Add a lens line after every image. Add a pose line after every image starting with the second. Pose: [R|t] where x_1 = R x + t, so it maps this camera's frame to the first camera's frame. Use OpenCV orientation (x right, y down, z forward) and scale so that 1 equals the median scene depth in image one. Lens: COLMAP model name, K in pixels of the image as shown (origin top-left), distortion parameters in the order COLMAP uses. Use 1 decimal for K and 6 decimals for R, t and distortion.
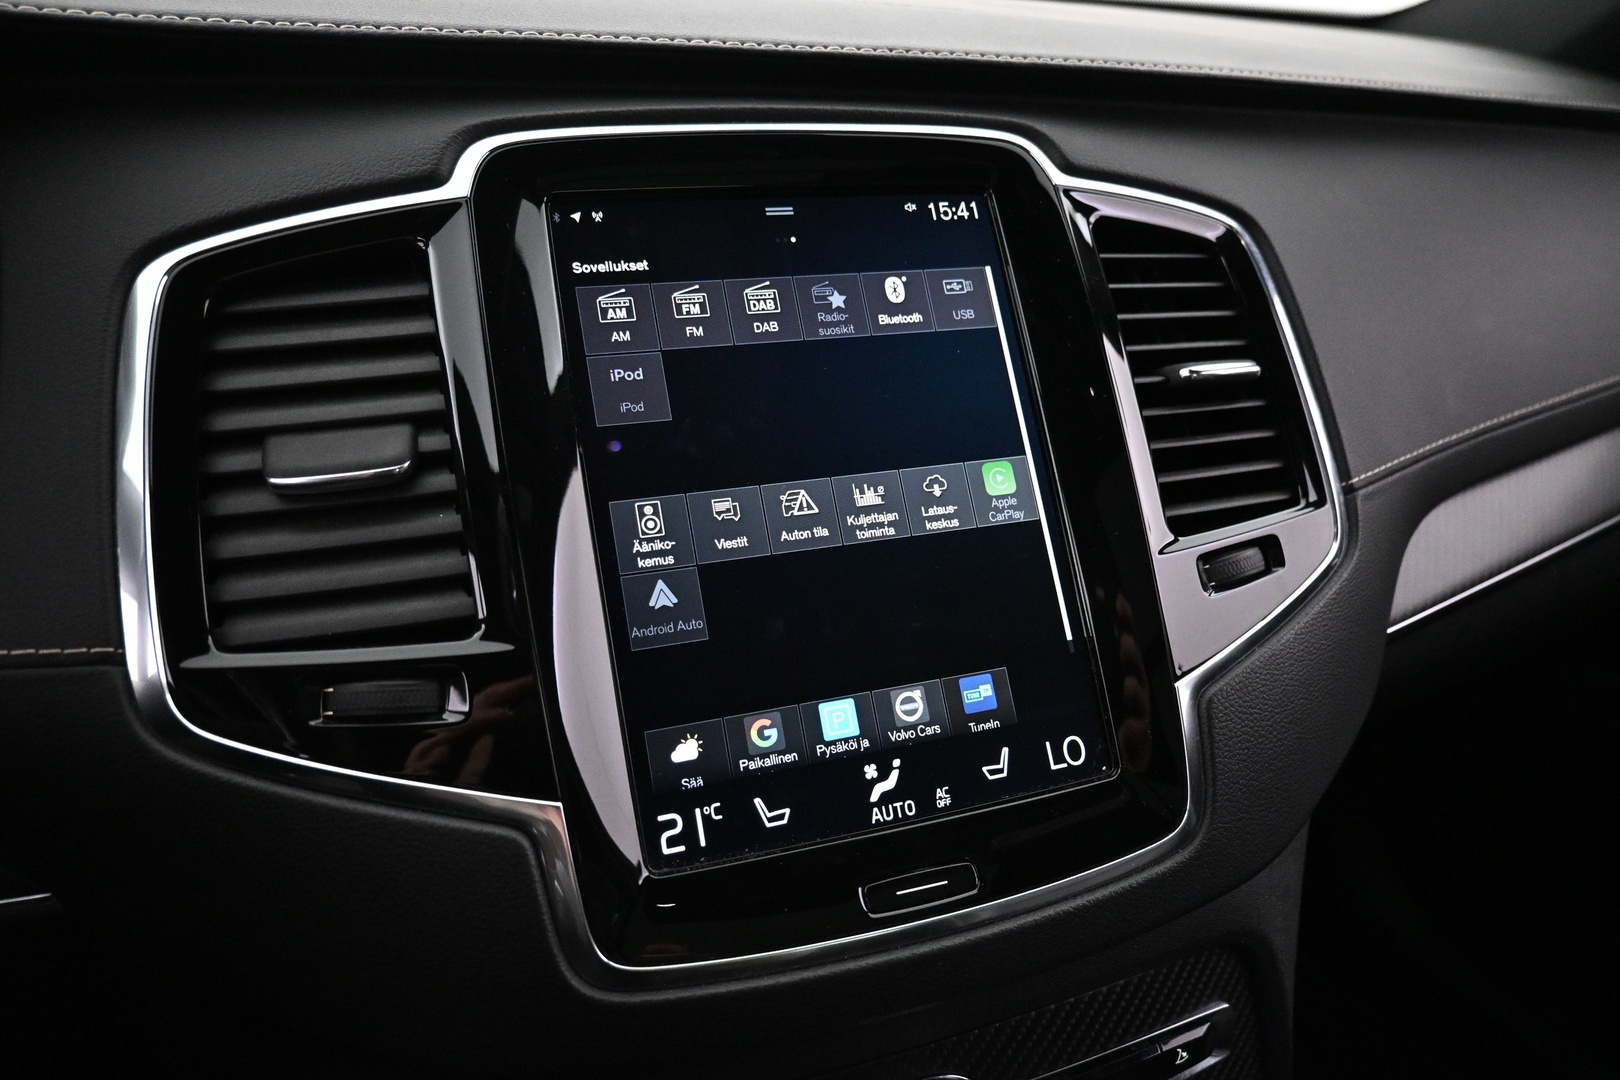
lens RADIAL K [[1093.6, 0, 807.2], [0, 1093.6, 540.7], [0, 0, 1]] dist [-0.006776, -0.003766]
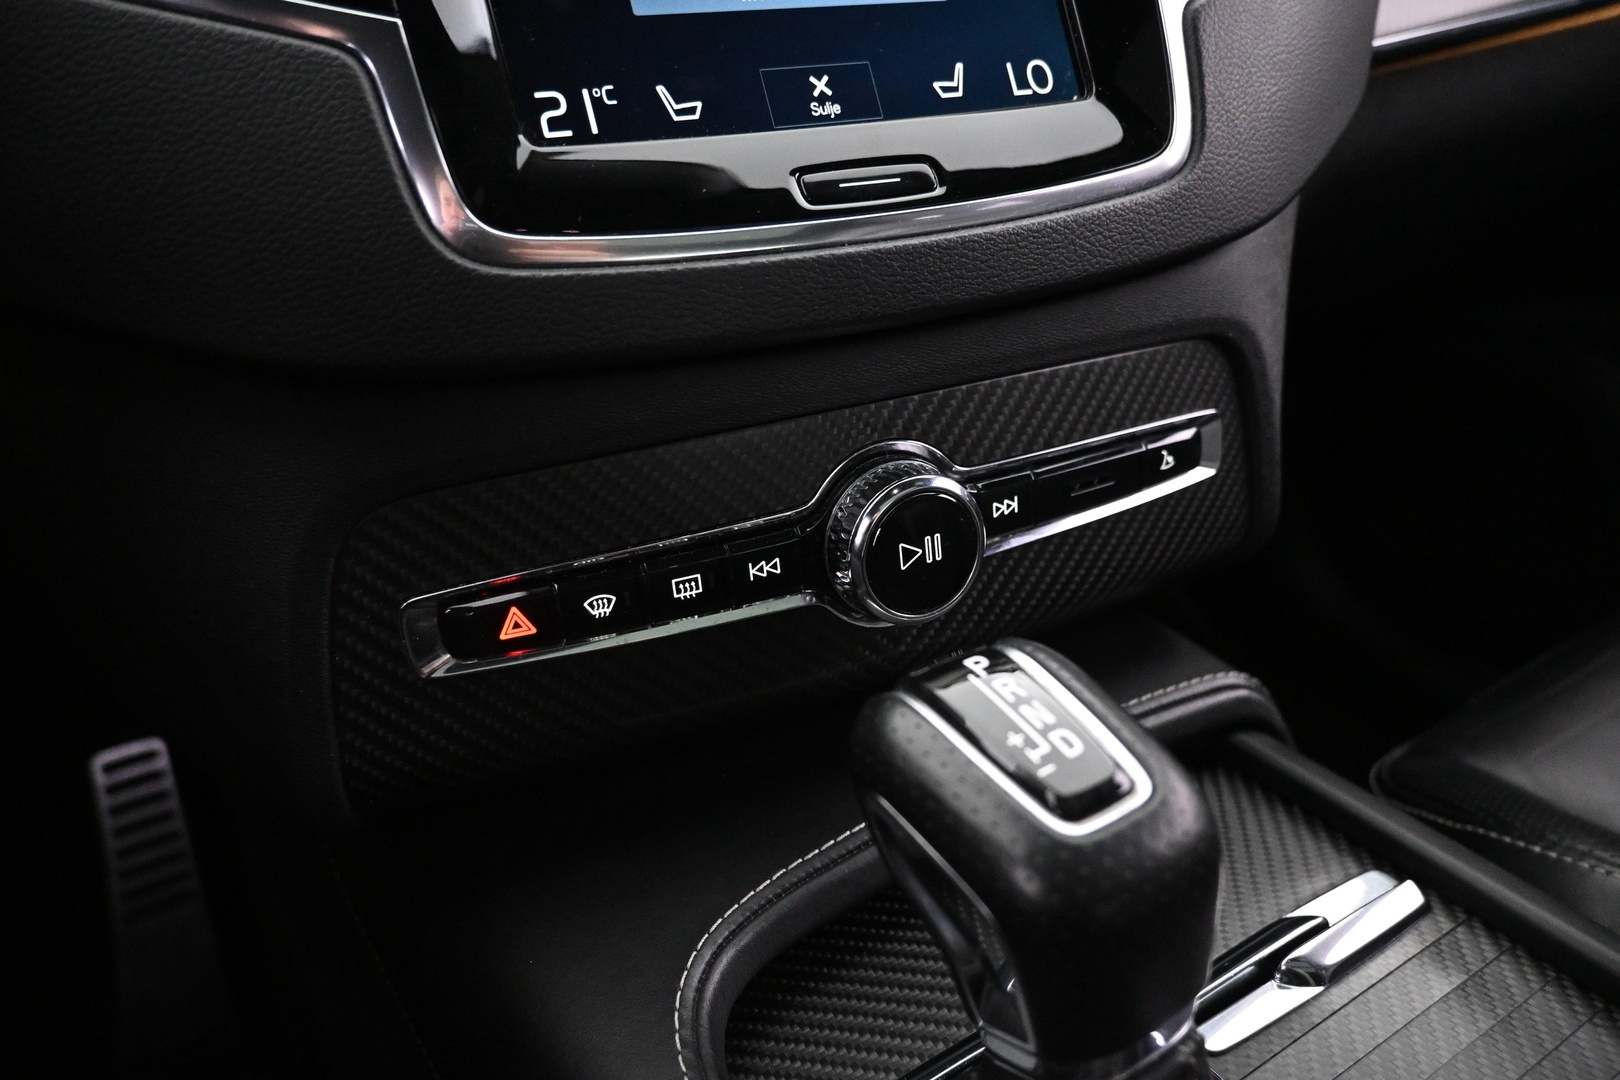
lens RADIAL K [[1093.6, 0, 825.1], [0, 1093.6, 540.9], [0, 0, 1]] dist [-0.006776, -0.003766]
pose [[0.994712, -0.066857, 0.077968, -0.009423], [0.056120, 0.989581, 0.132588, 0.445783], [-0.086020, -0.127511, 0.988100, 0.146555]]
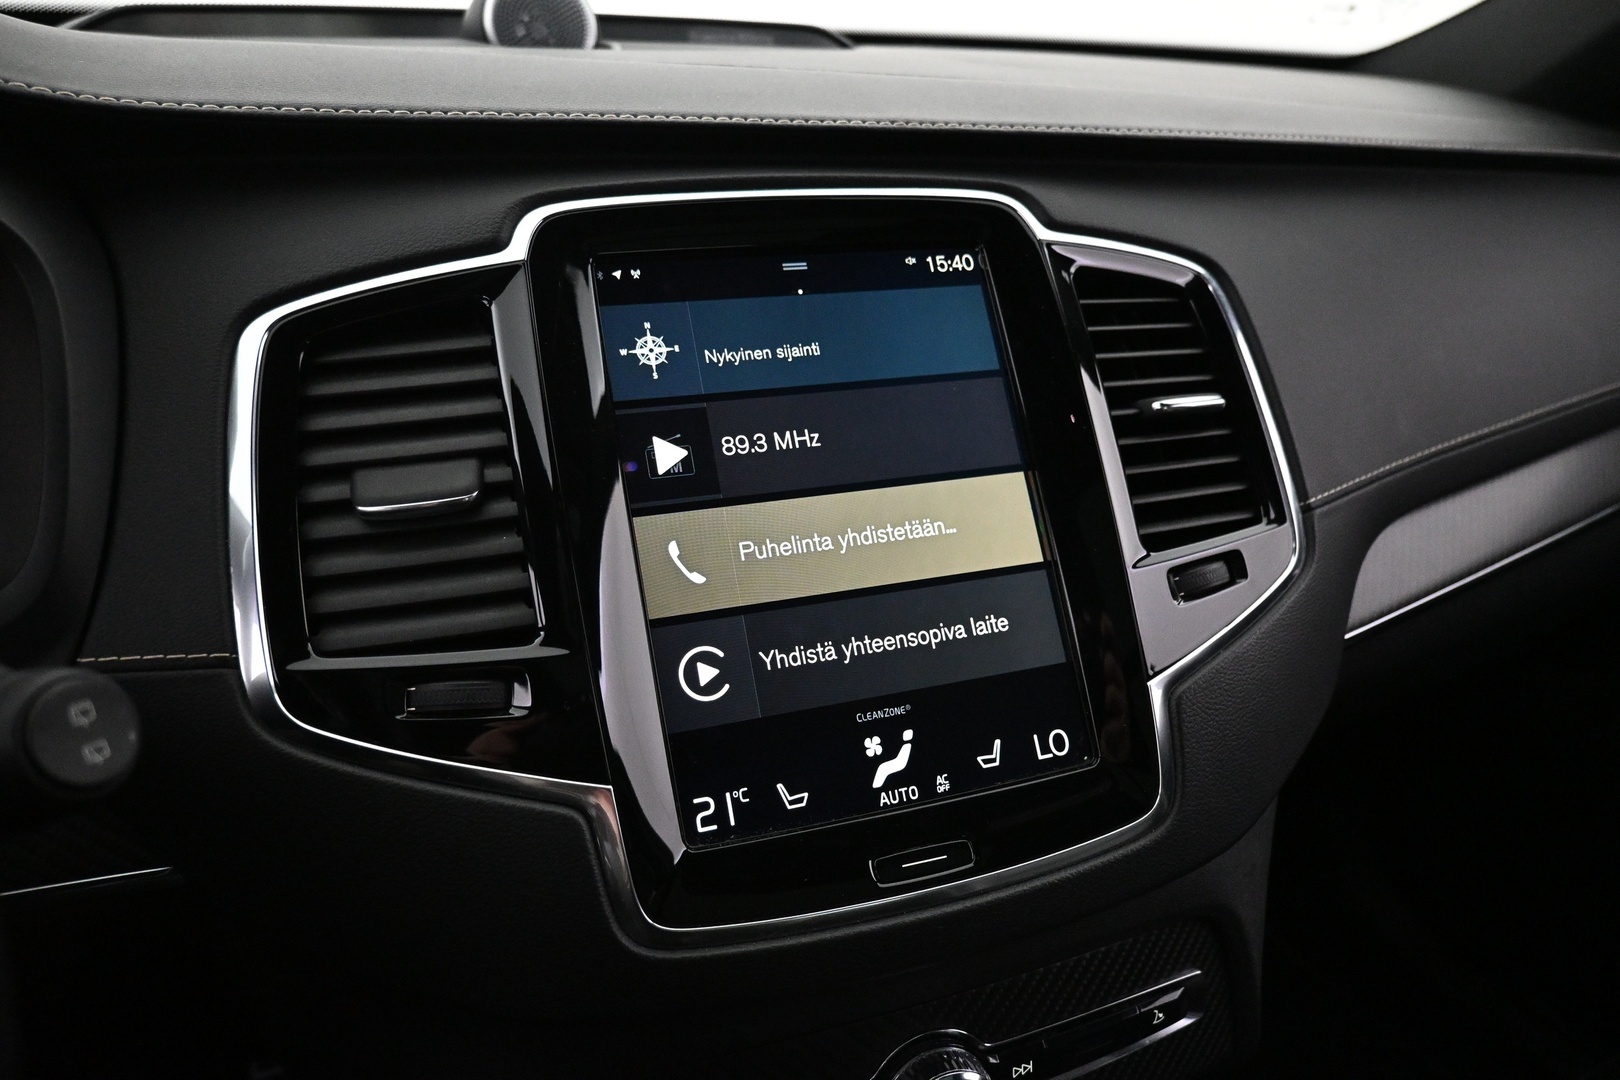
lens RADIAL K [[1093.6, 0, 808.5], [0, 1093.6, 545.3], [0, 0, 1]] dist [-0.006776, -0.003766]
pose [[0.999982, -0.005581, -0.002166, -0.011086], [0.005560, 0.999937, -0.009737, -0.001982], [0.002220, 0.009725, 0.999950, -0.136692]]
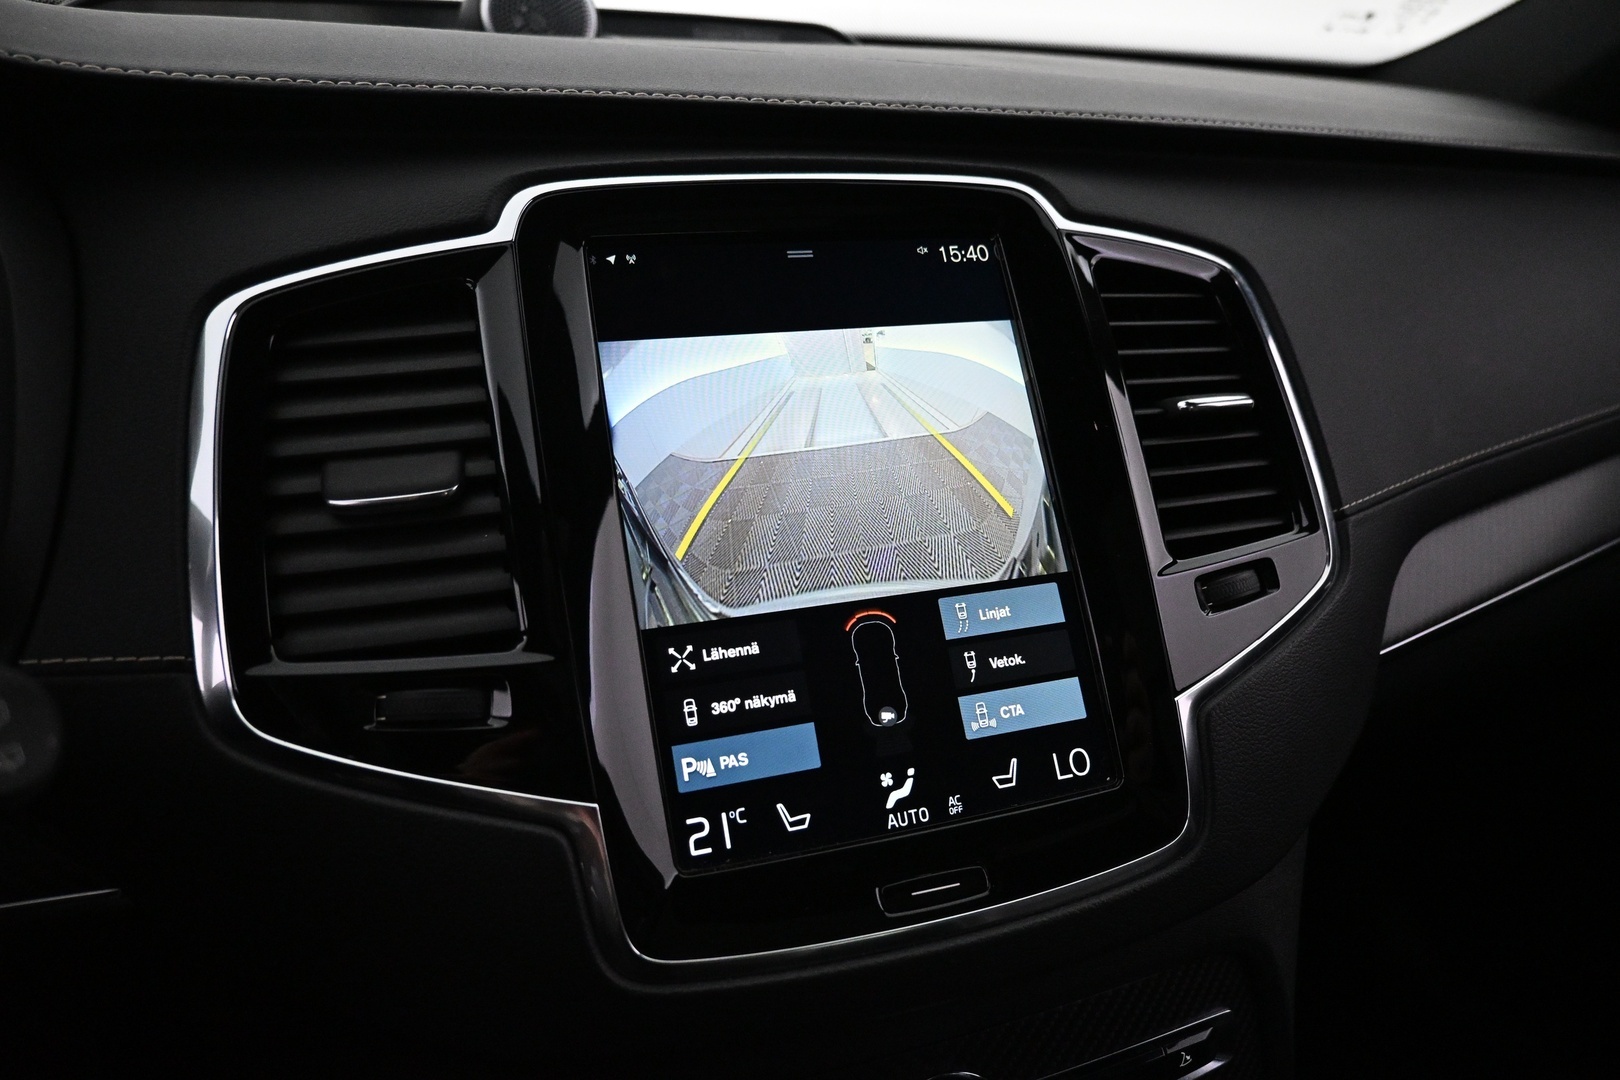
lens RADIAL K [[1093.6, 0, 807.9], [0, 1093.6, 543.5], [0, 0, 1]] dist [-0.006776, -0.003766]
pose [[0.999982, 0.001005, -0.005951, -0.011773], [-0.001201, 0.999456, -0.032947, 0.017766], [0.005915, 0.032954, 0.999439, -0.062827]]
